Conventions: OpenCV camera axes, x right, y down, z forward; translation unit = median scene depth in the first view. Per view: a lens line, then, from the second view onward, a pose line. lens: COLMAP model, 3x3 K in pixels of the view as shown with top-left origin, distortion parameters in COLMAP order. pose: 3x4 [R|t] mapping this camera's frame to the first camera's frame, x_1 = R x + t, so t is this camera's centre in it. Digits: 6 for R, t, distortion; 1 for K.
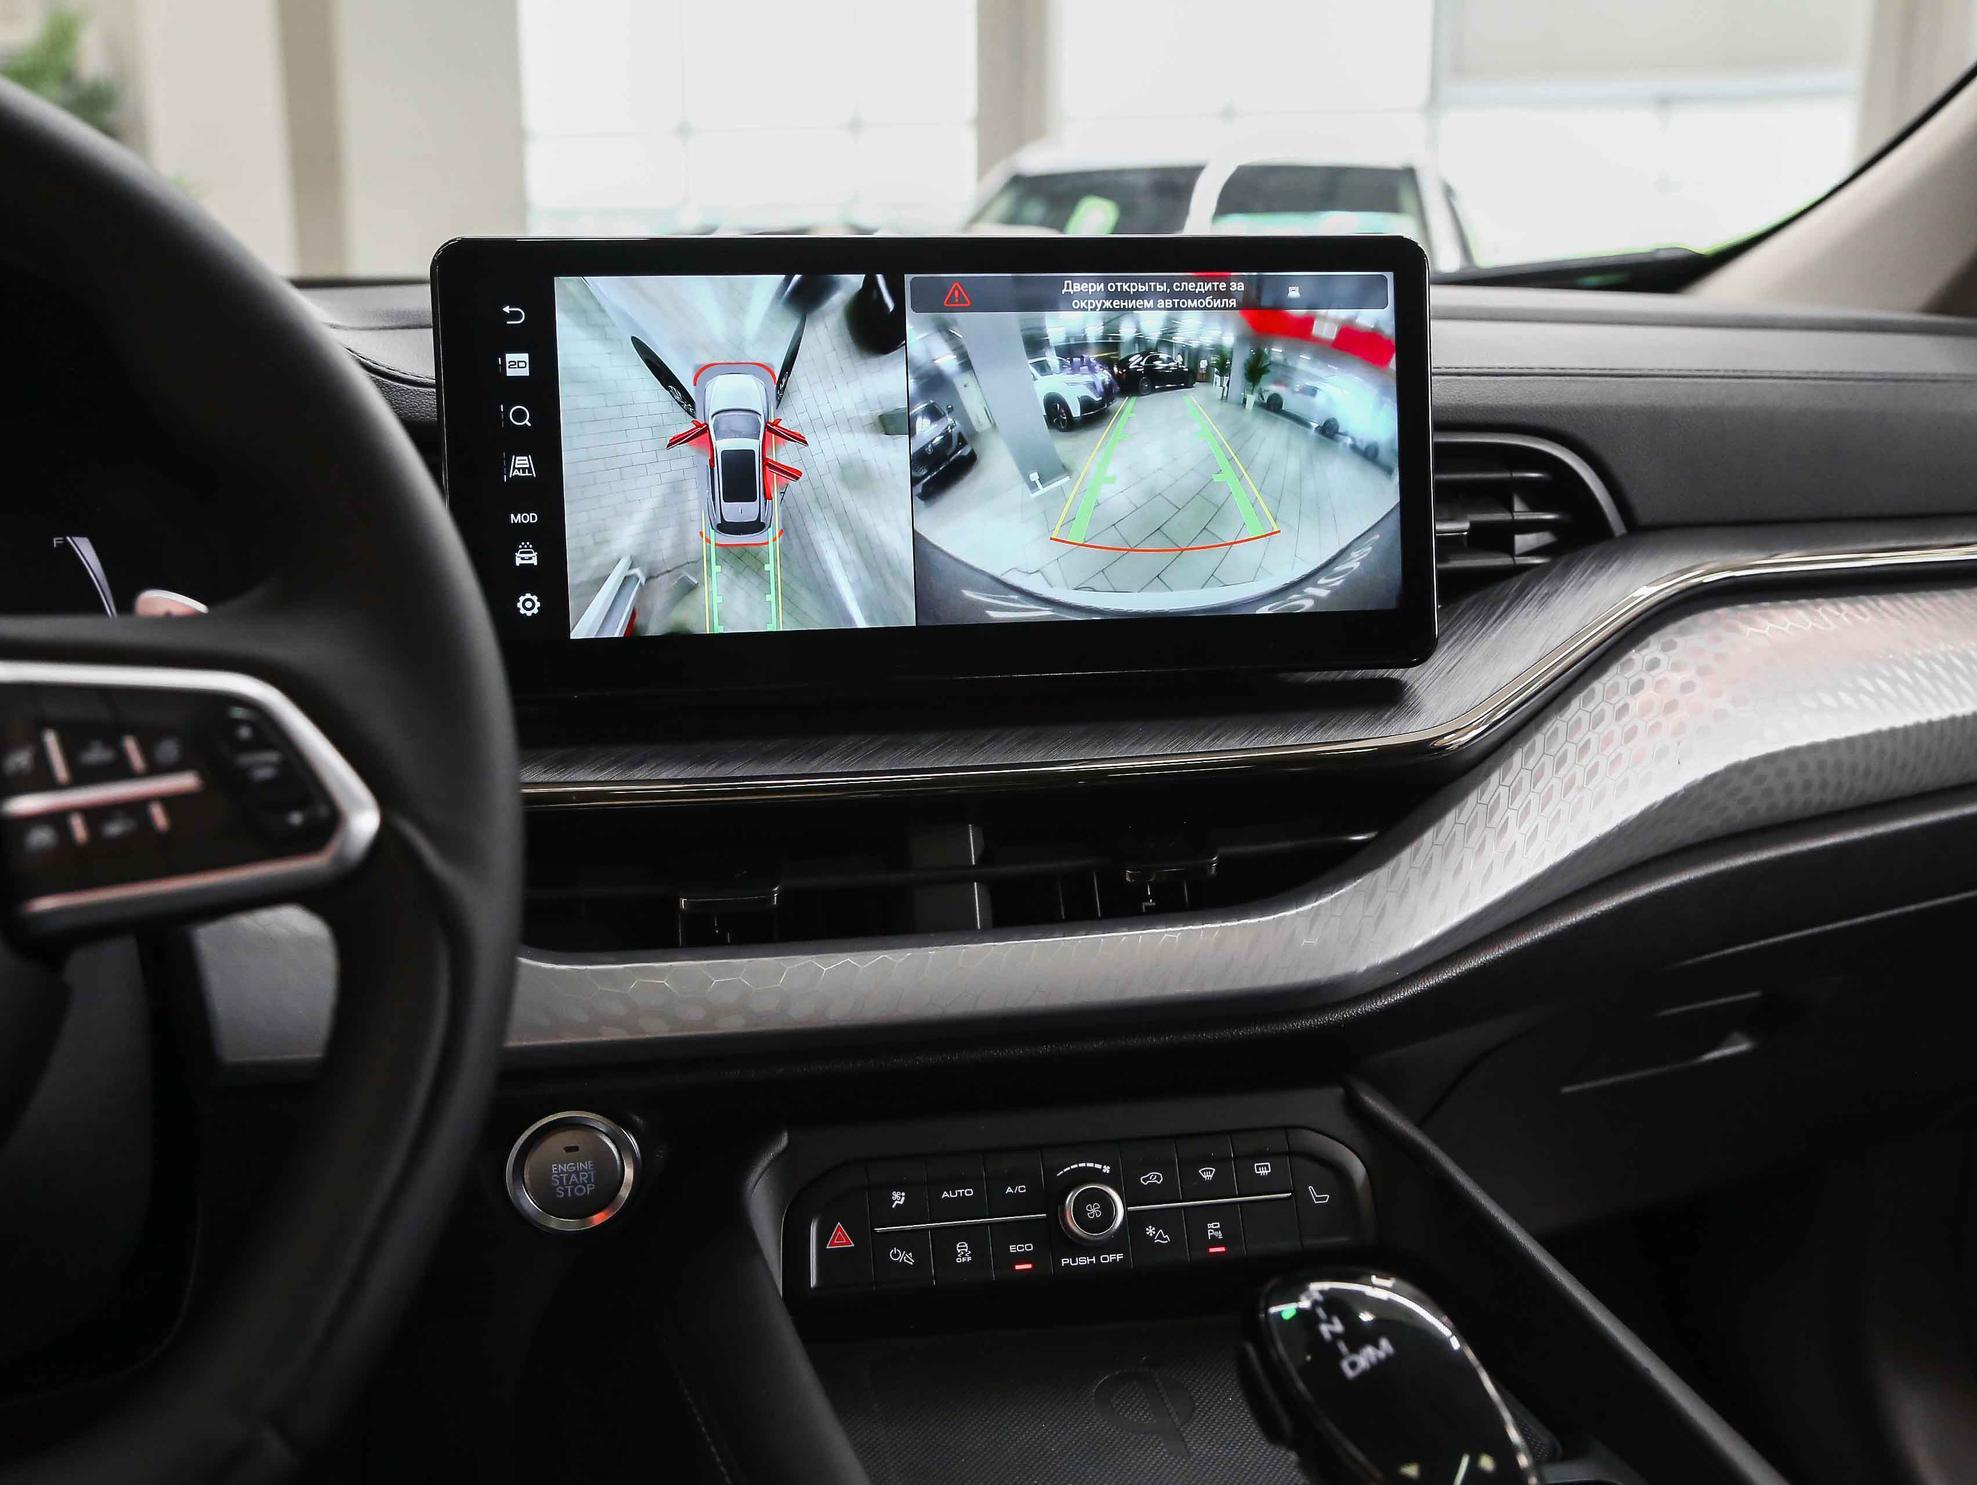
lens RADIAL K [[2040.9, 0, 988.5], [0, 2040.9, 742.5], [0, 0, 1]] dist [-0.029672, -0.006665]
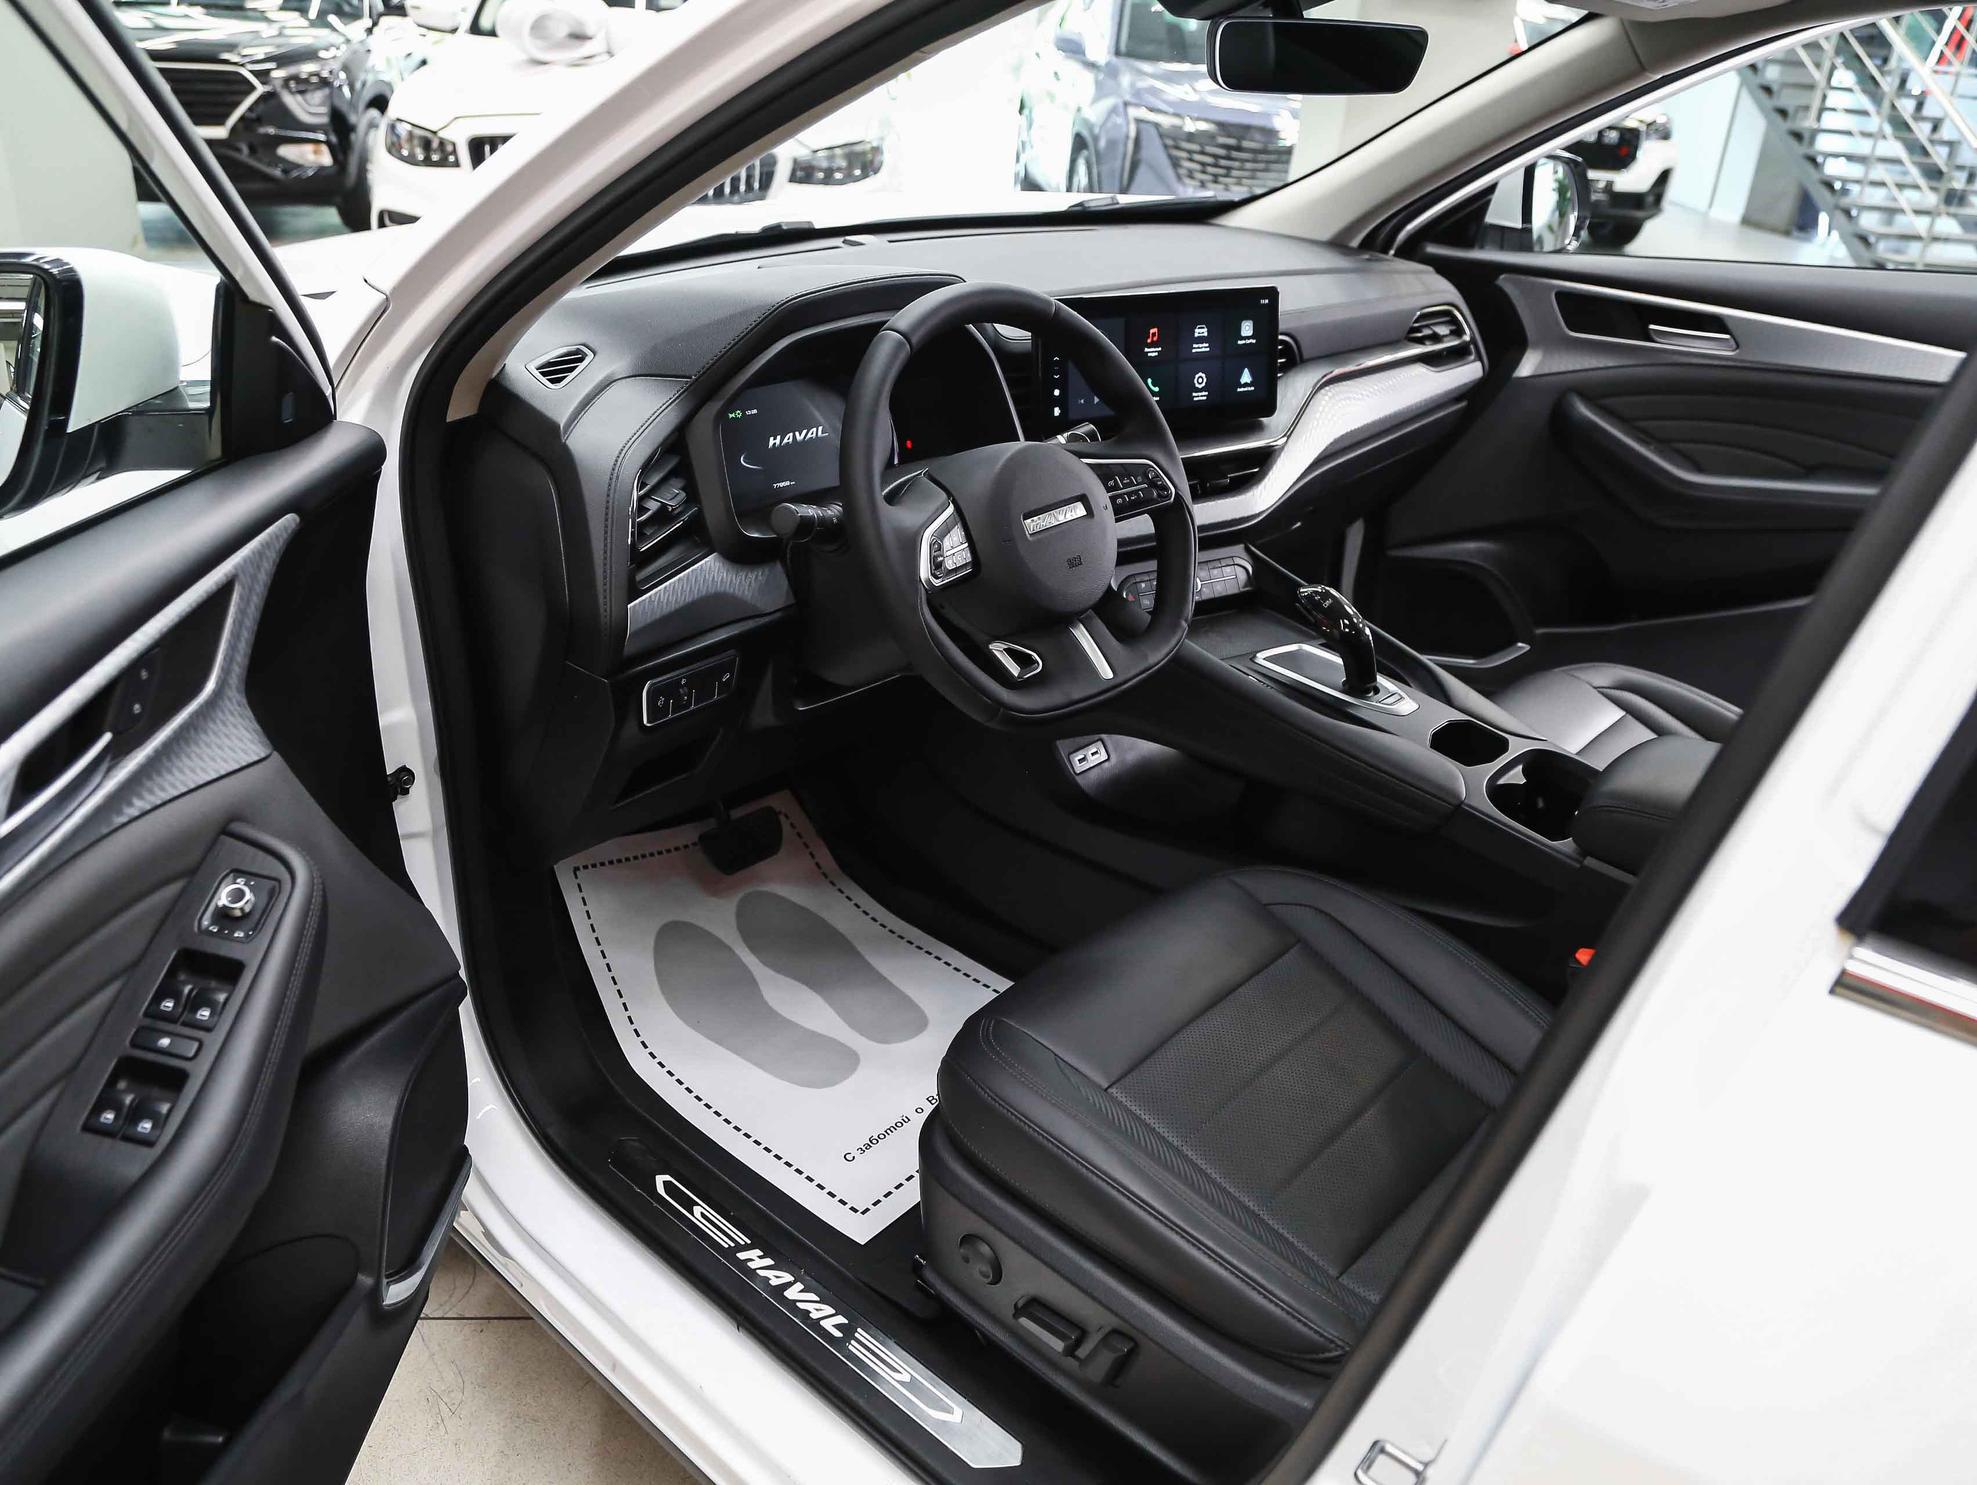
lens RADIAL K [[1517.0, 0, 988.5], [0, 1517.0, 742.5], [0, 0, 1]] dist [-0.133786, 0.082396]
pose [[0.924424, -0.118718, 0.362418, -1.198902], [0.014098, 0.960301, 0.278608, -0.221625], [-0.381106, -0.252443, 0.889399, -1.167119]]
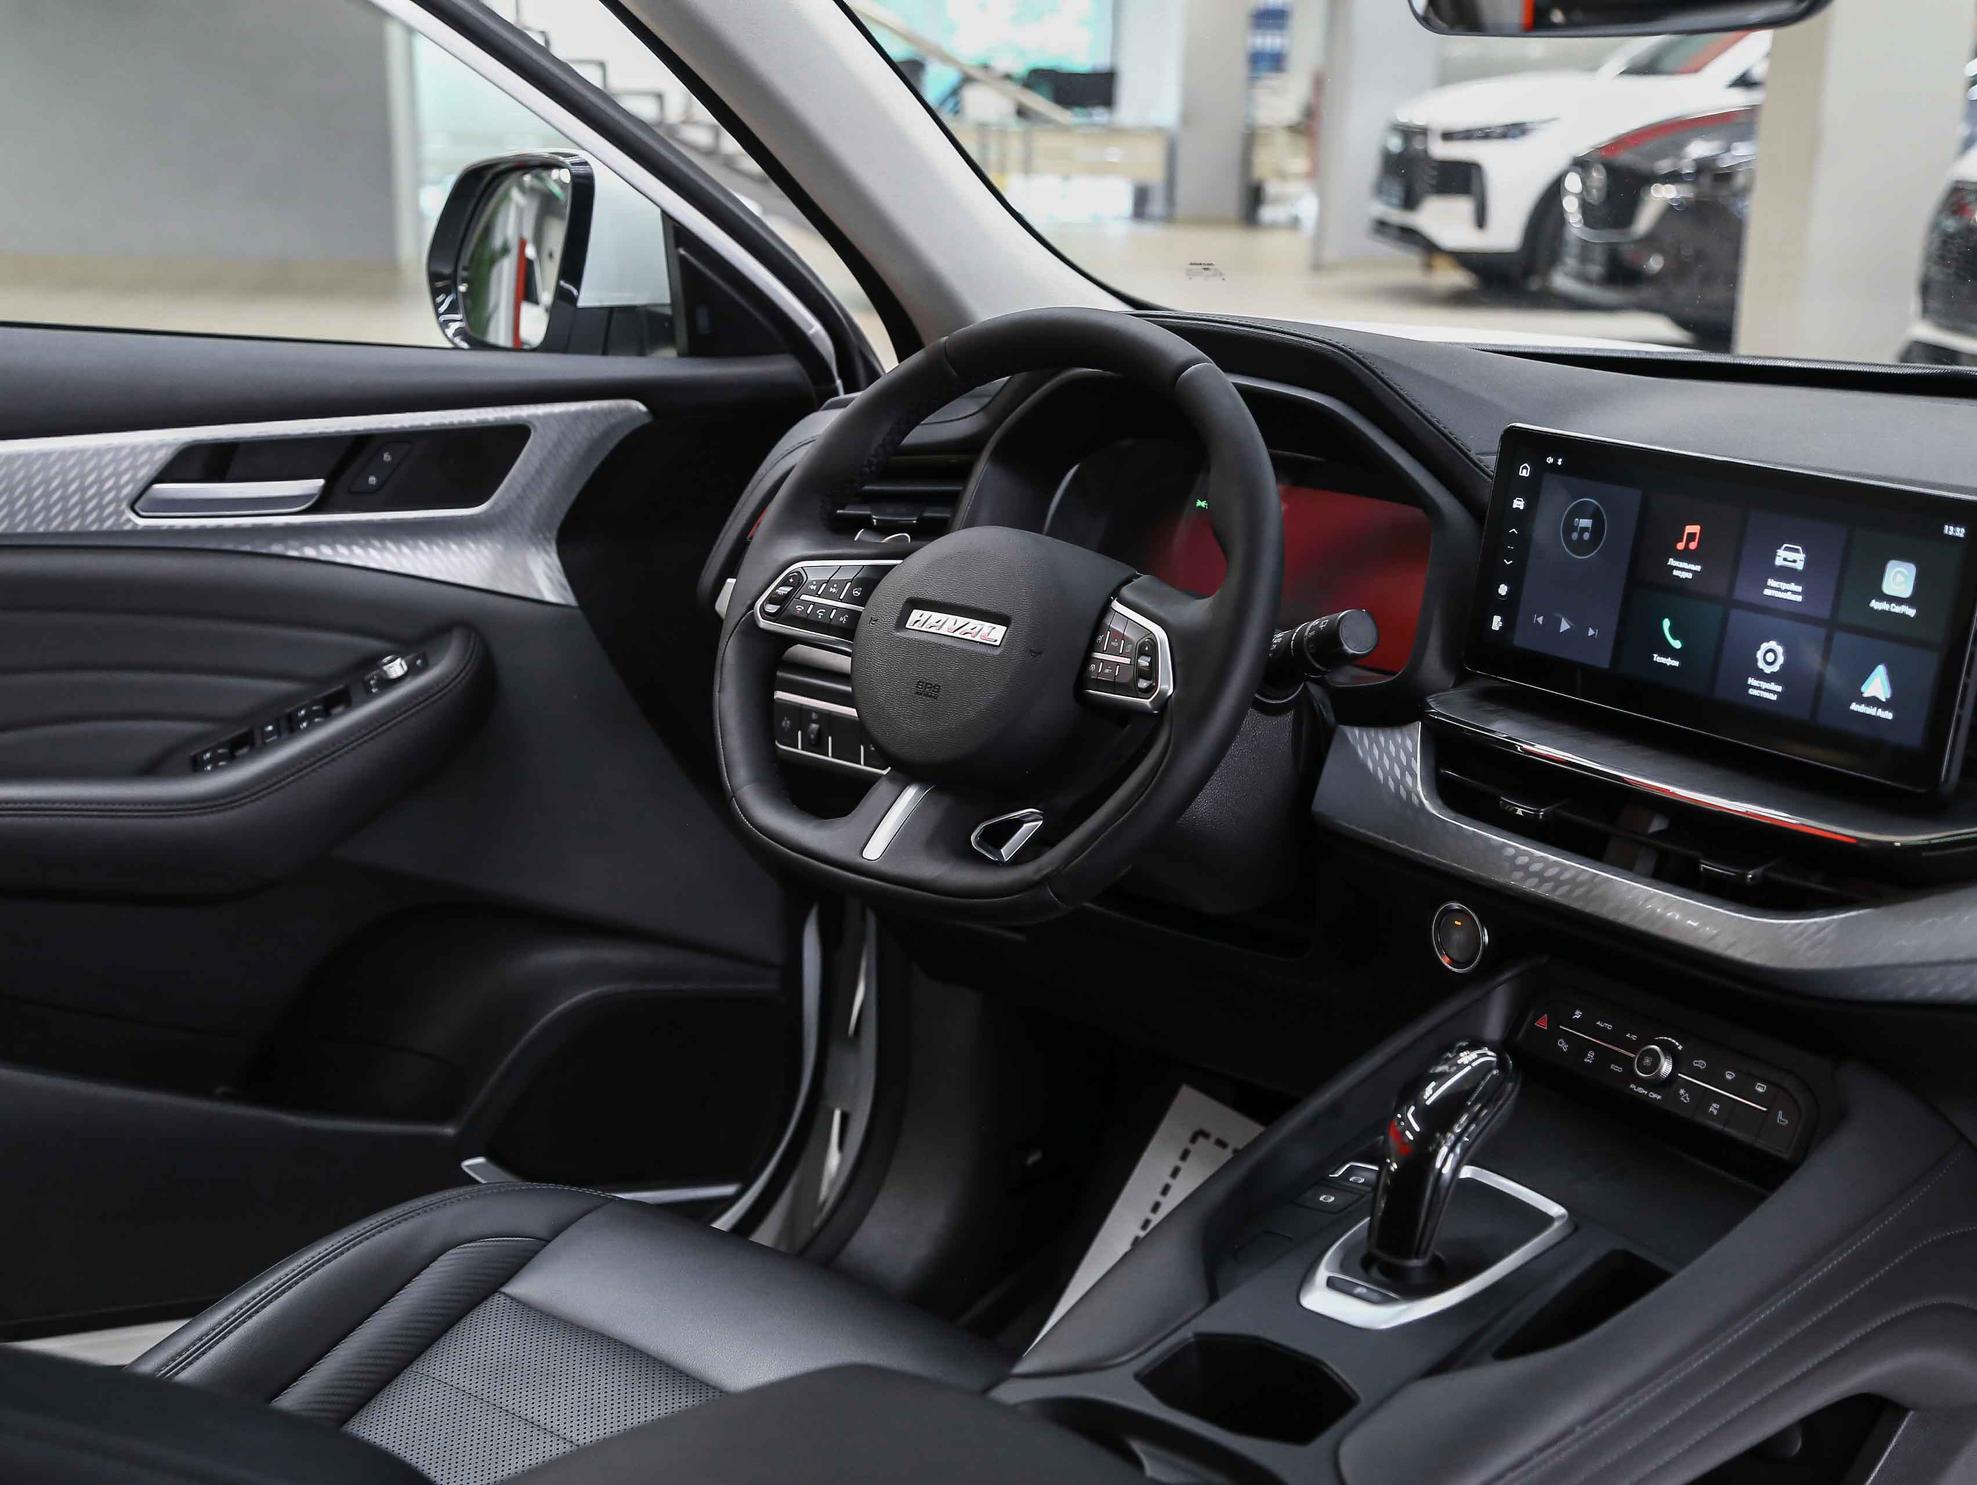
lens RADIAL K [[2742.9, 0, 988.5], [0, 2742.9, 742.5], [0, 0, 1]] dist [0.088365, 0.007052]
pose [[0.403834, 0.237543, -0.883454, 1.700041], [-0.213121, 0.963558, 0.161662, -0.254477], [0.889661, 0.122998, 0.439743, -0.456649]]
